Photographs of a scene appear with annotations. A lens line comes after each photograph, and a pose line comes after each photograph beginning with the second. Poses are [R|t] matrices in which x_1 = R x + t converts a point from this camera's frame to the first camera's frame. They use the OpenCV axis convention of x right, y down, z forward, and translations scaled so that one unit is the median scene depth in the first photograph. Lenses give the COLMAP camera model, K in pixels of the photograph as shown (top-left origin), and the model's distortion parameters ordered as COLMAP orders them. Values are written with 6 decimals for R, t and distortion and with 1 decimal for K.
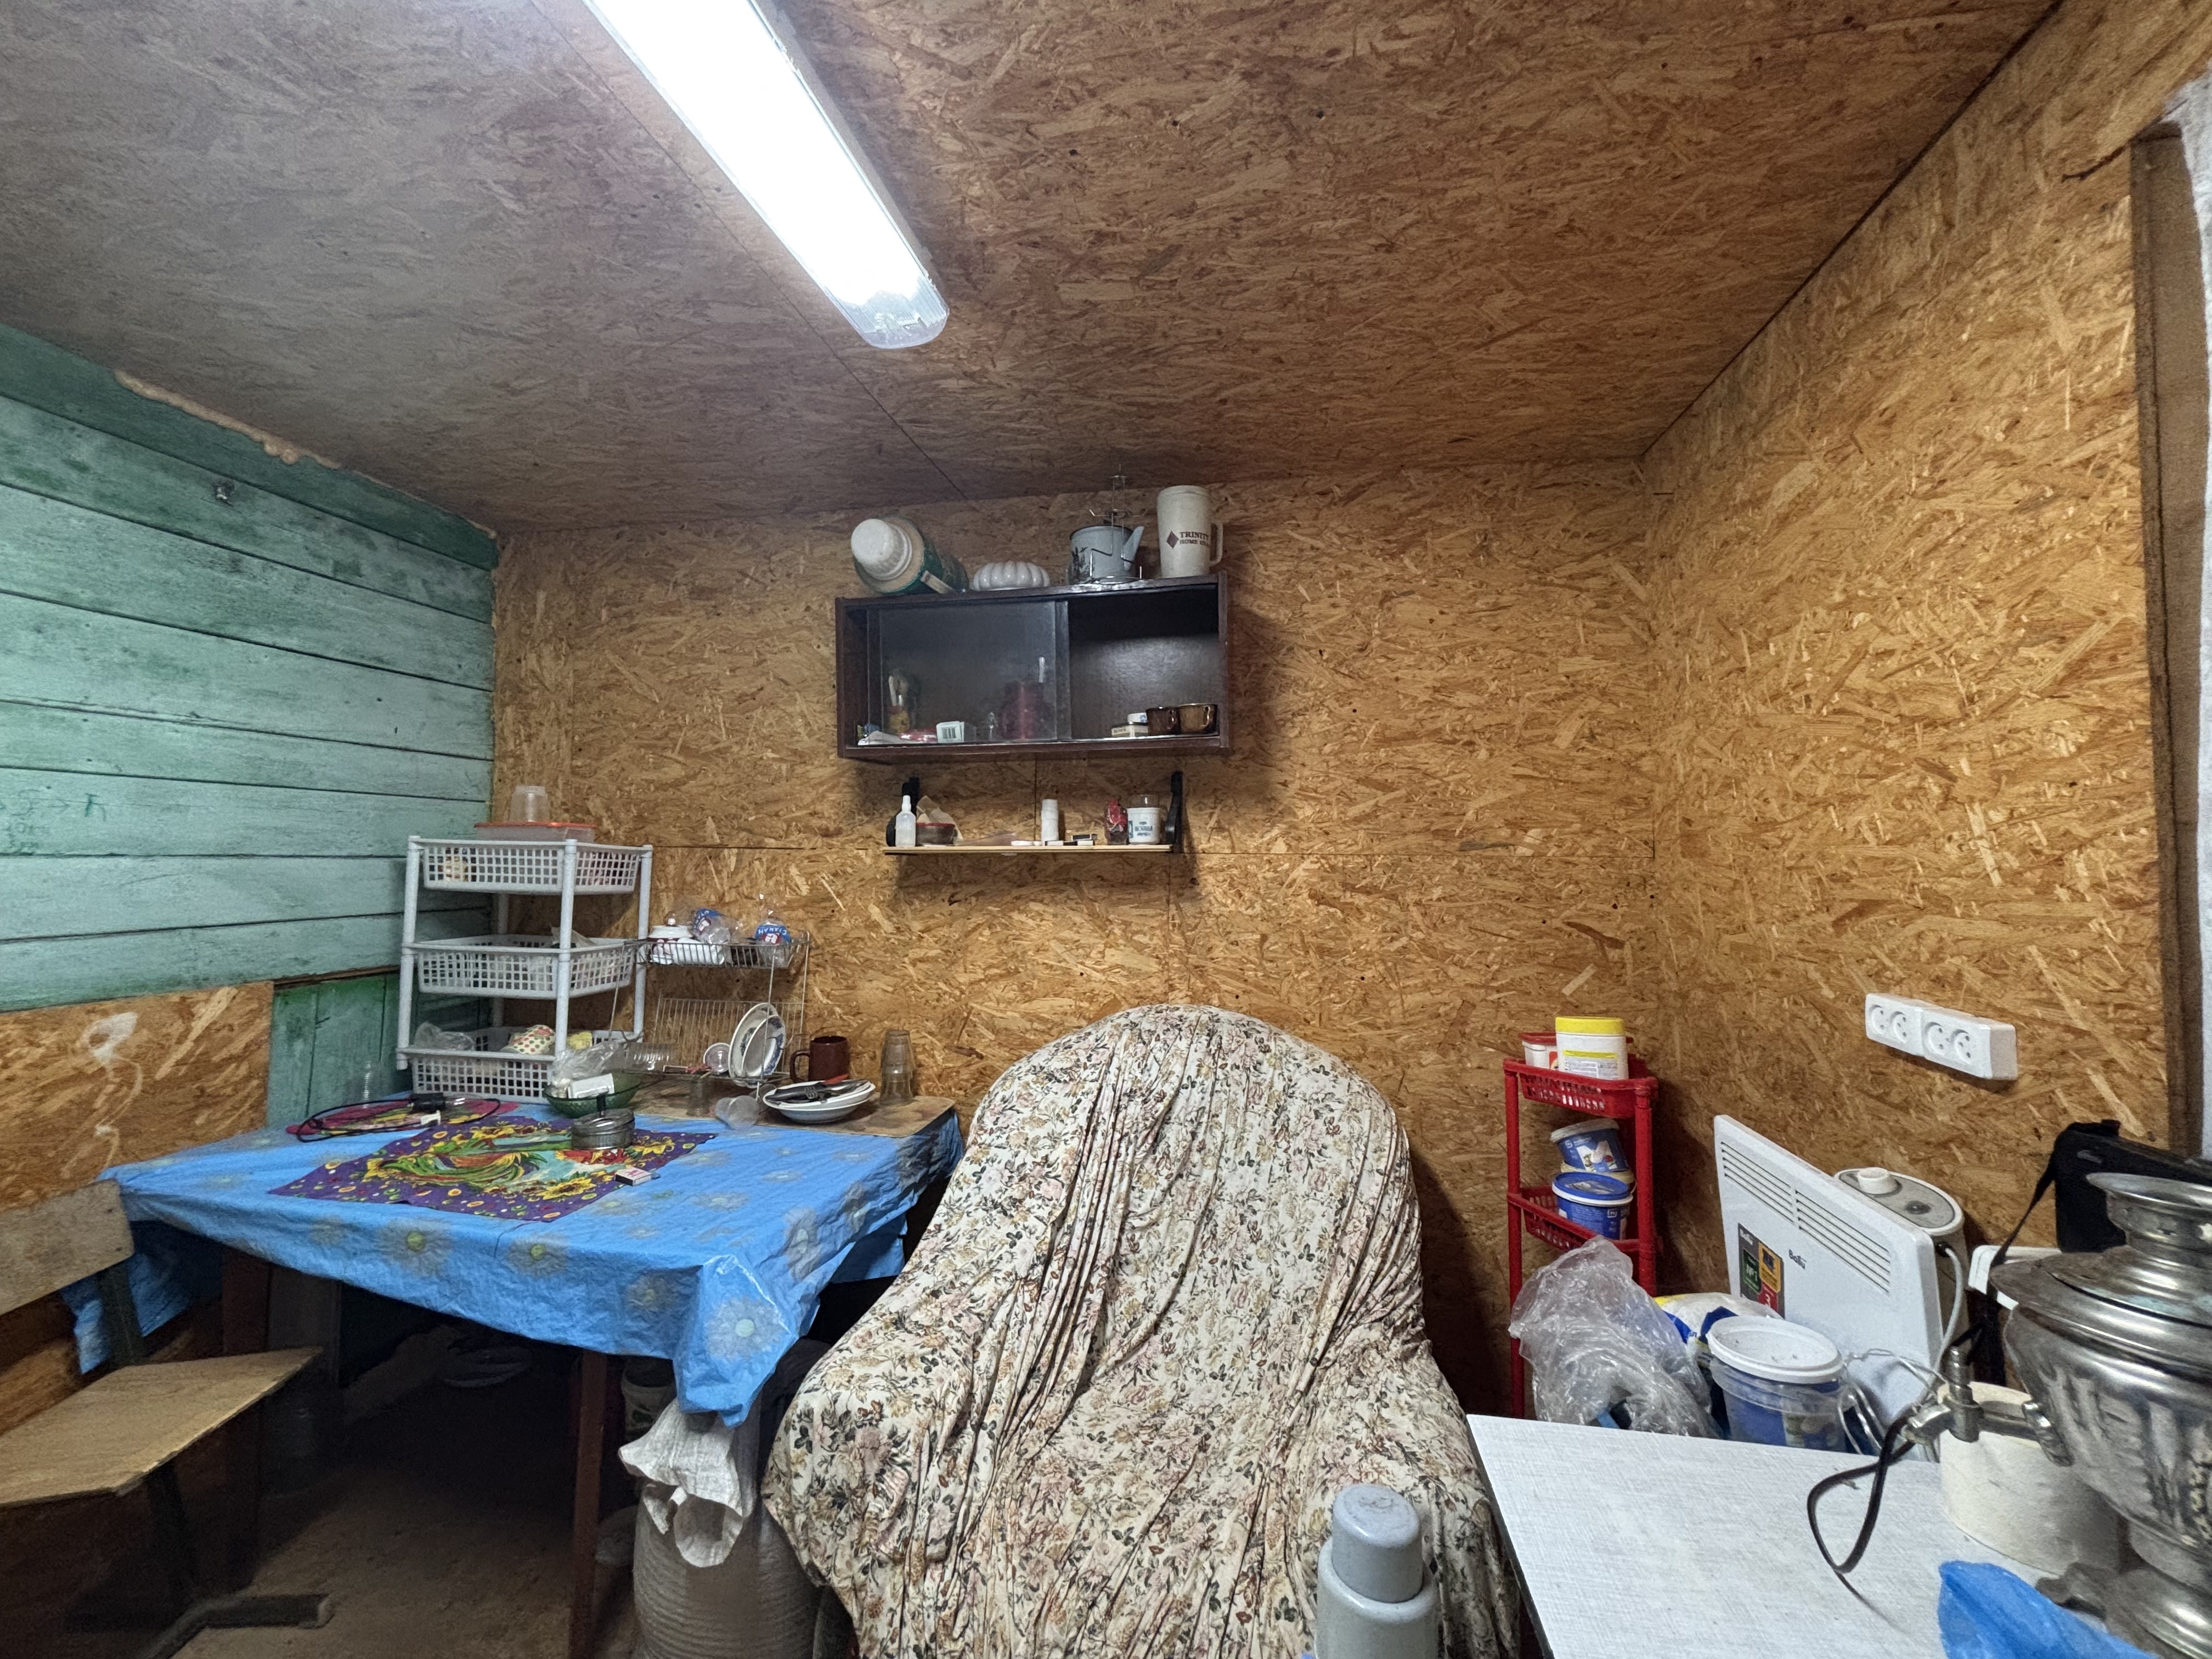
lens RADIAL K [[877.2, 0, 1105.4], [0, 877.2, 827.5], [0, 0, 1]] dist [-0.005376, 0.001020]
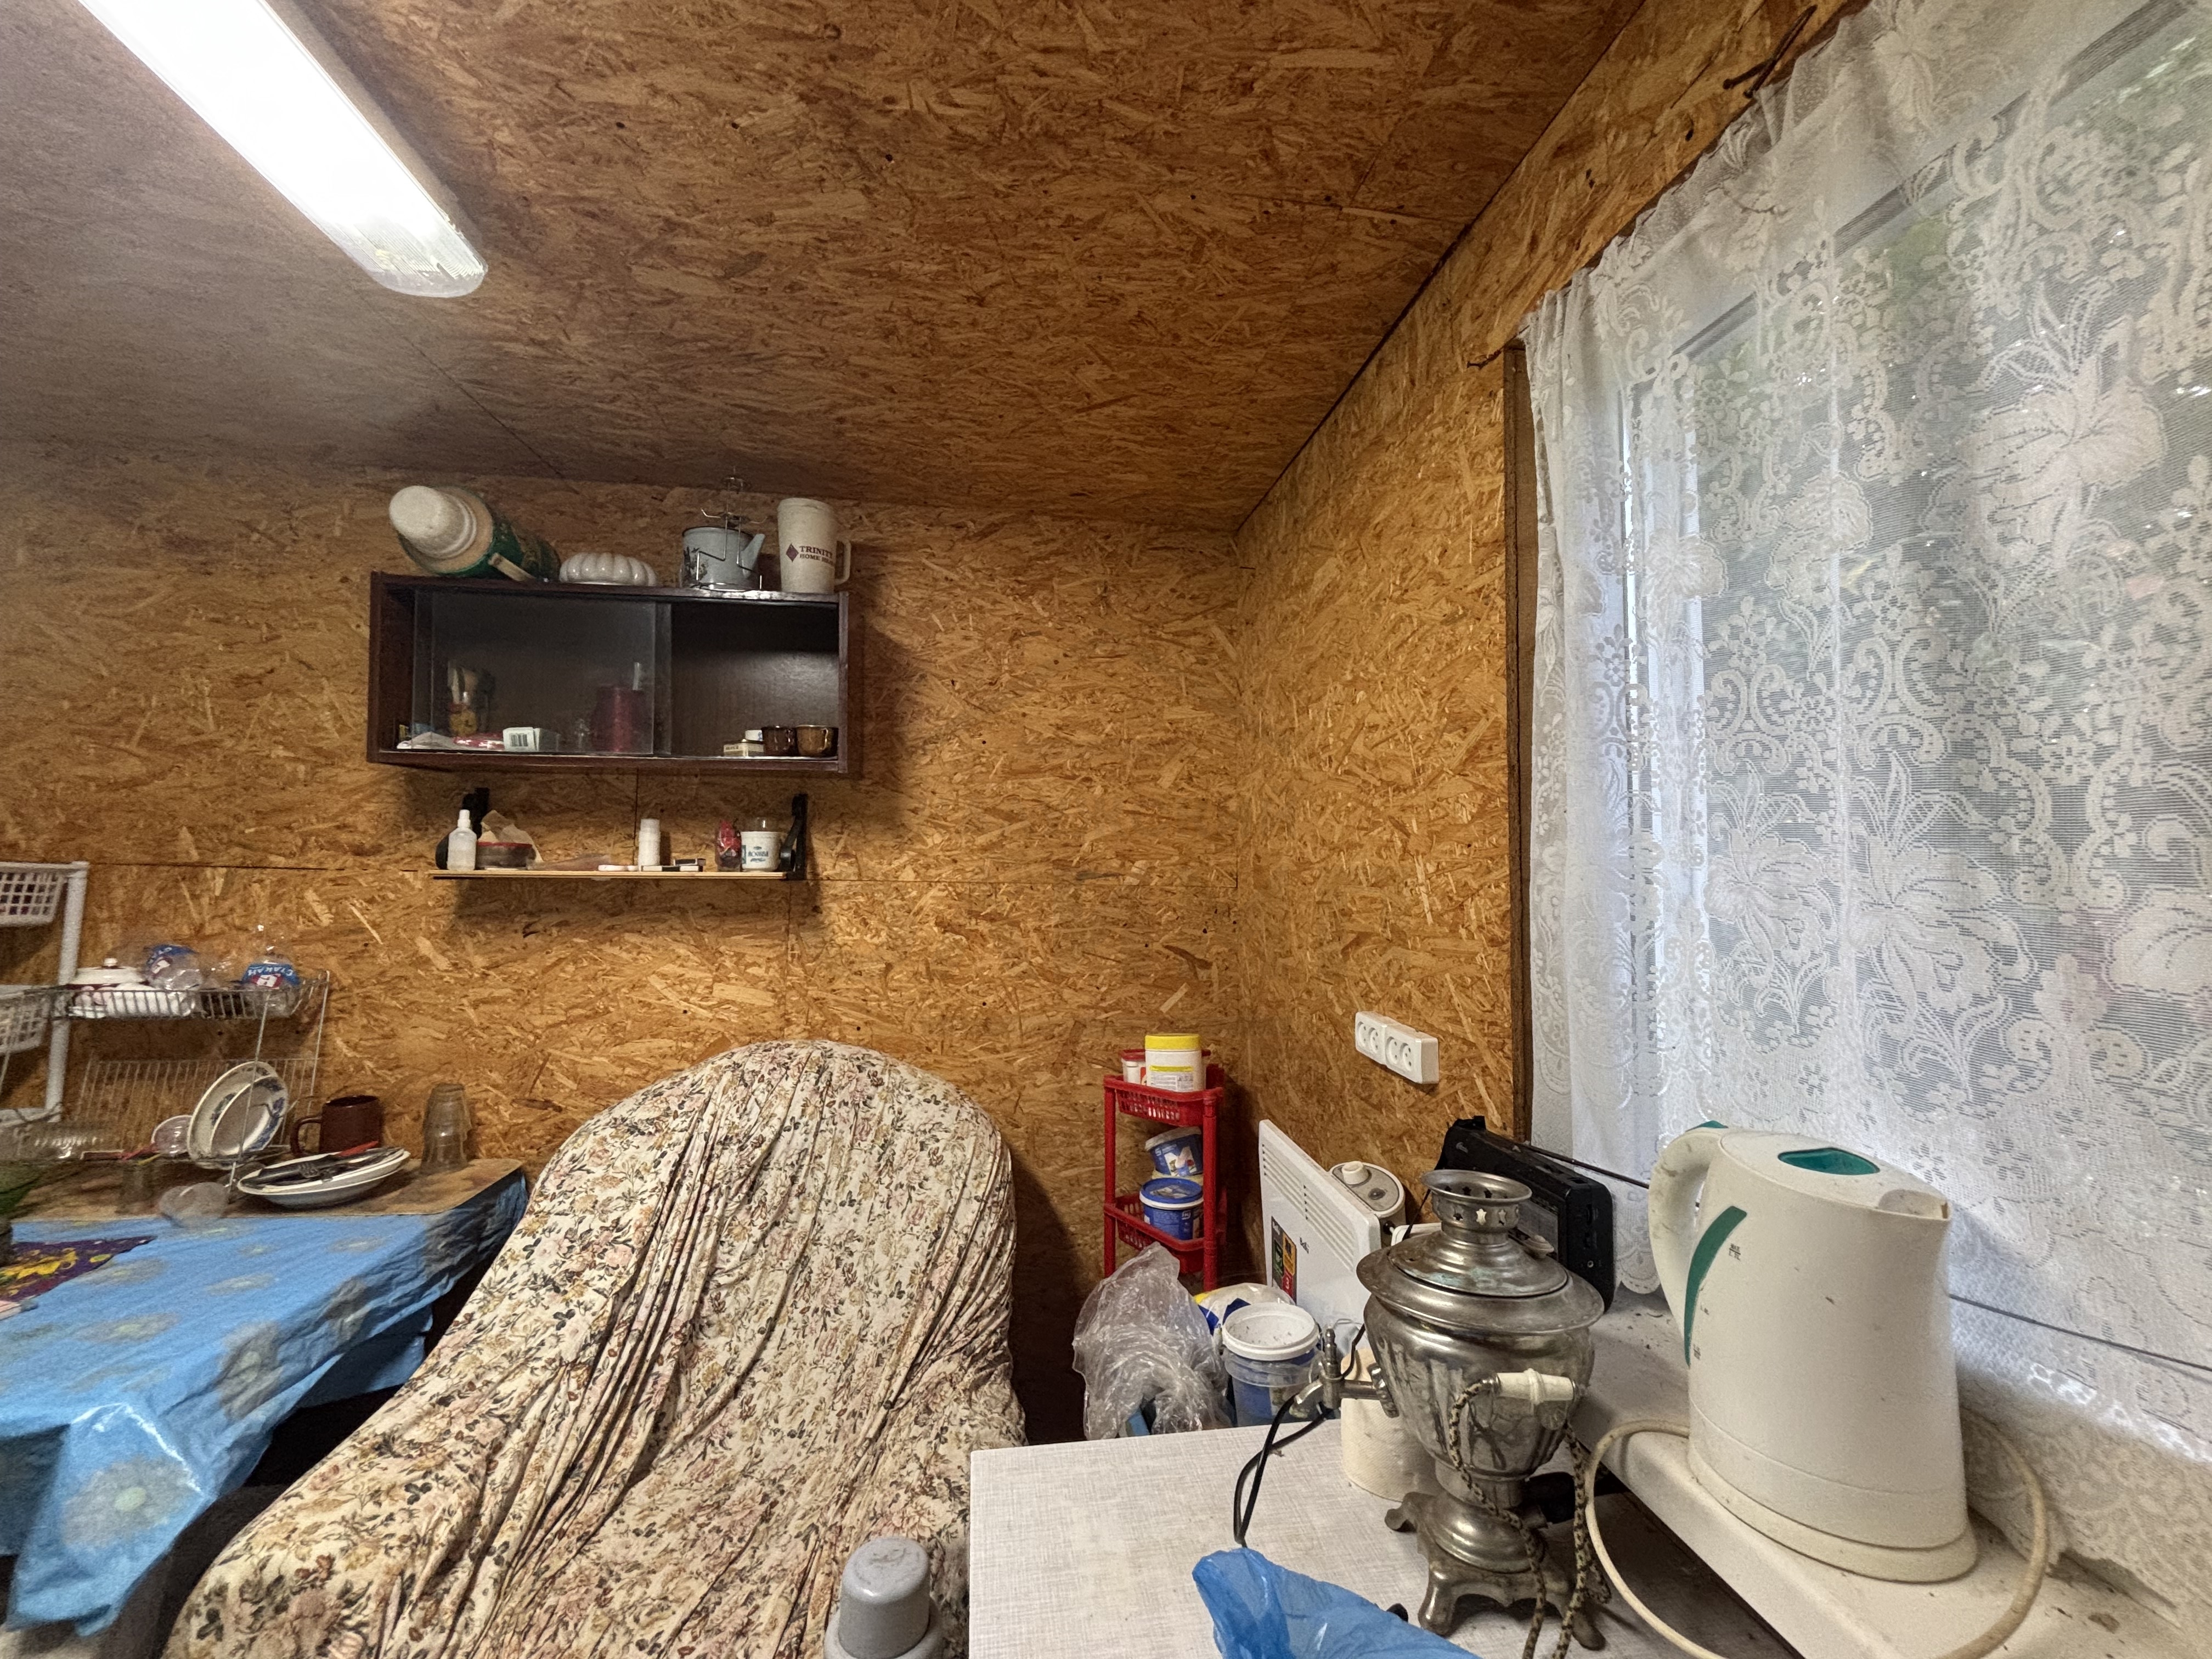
lens RADIAL K [[877.2, 0, 1096.1], [0, 877.2, 828.4], [0, 0, 1]] dist [-0.005376, 0.001020]
pose [[0.947299, 0.026506, 0.319252, 0.121872], [-0.022089, 0.999604, -0.017447, -0.024639], [-0.319588, 0.009476, 0.947509, -0.012624]]
